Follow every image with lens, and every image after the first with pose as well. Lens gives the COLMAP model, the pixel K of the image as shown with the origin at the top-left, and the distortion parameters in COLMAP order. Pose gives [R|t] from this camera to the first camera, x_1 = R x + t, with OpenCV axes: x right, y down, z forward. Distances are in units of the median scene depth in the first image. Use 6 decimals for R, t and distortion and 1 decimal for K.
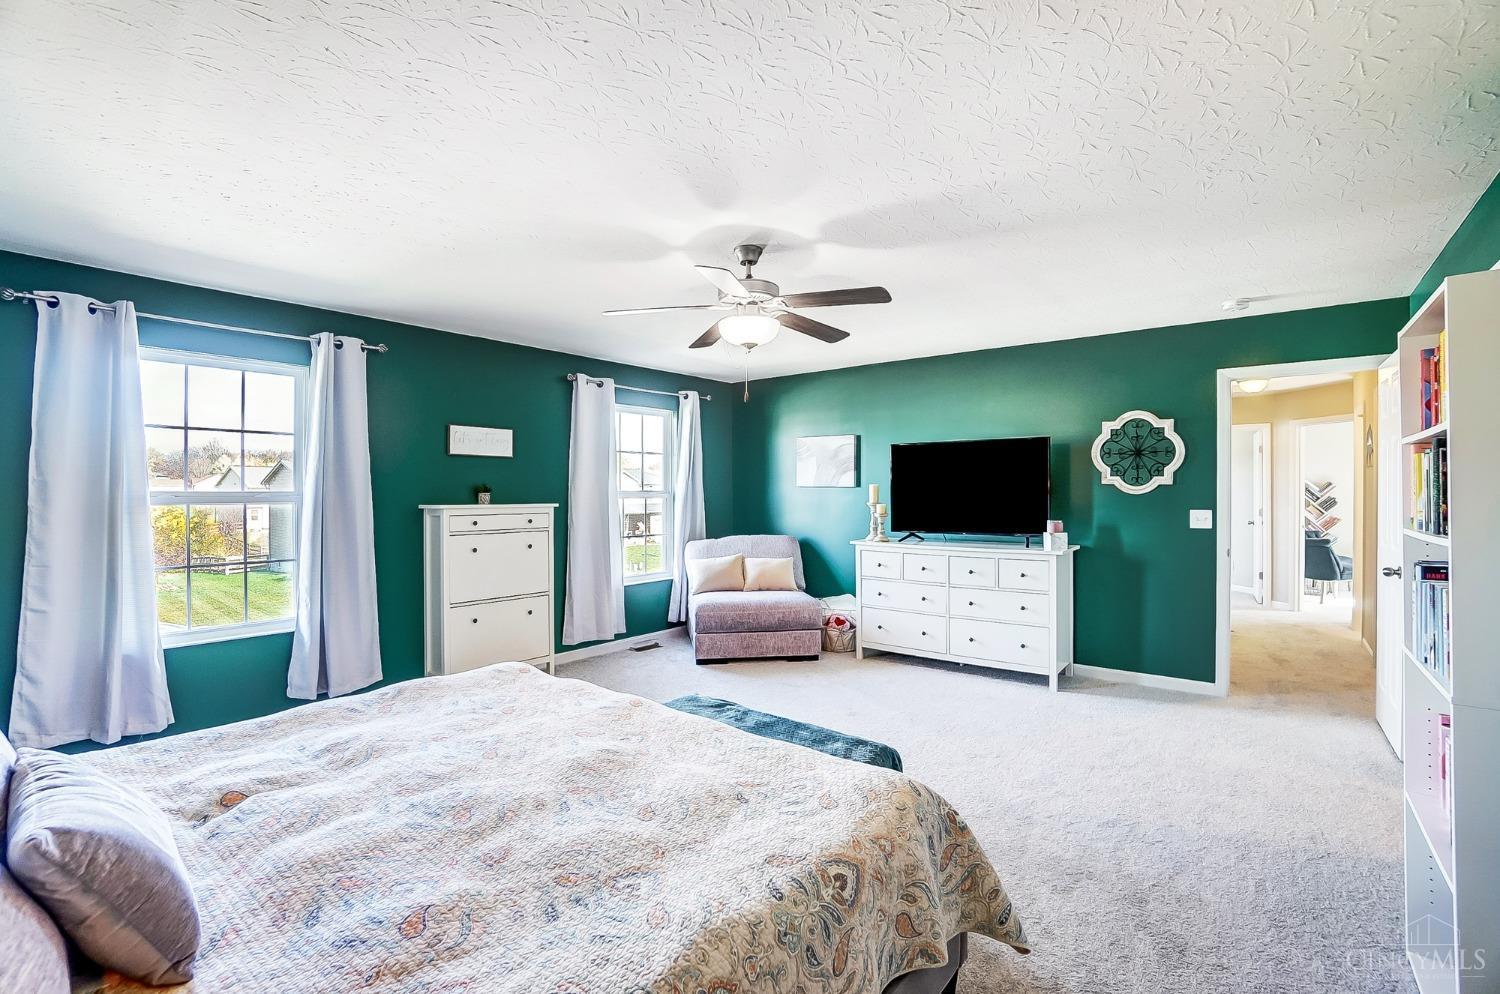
lens RADIAL K [[672.5, 0, 725.2], [0, 672.5, 491.4], [0, 0, 1]] dist [-0.046954, 0.013121]
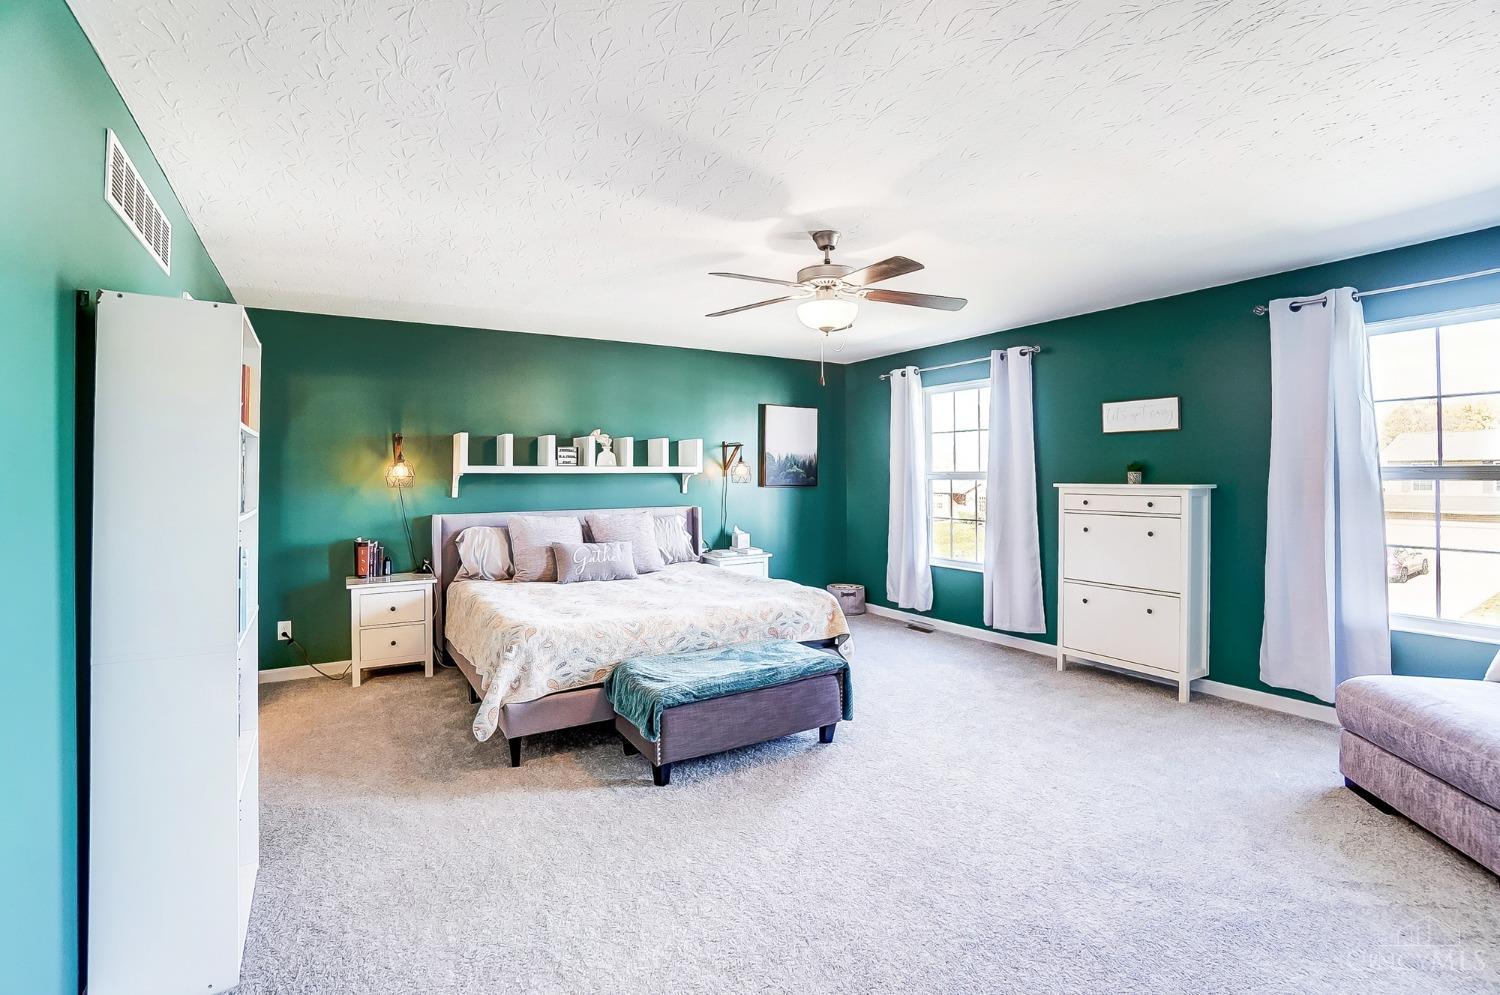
lens RADIAL K [[672.5, 0, 755.2], [0, 672.5, 462.7], [0, 0, 1]] dist [-0.046954, 0.013121]
pose [[-0.290400, -0.011547, -0.956836, 0.892654], [0.009398, 0.999845, -0.014918, -0.001737], [0.956859, -0.013324, -0.290246, 1.030520]]
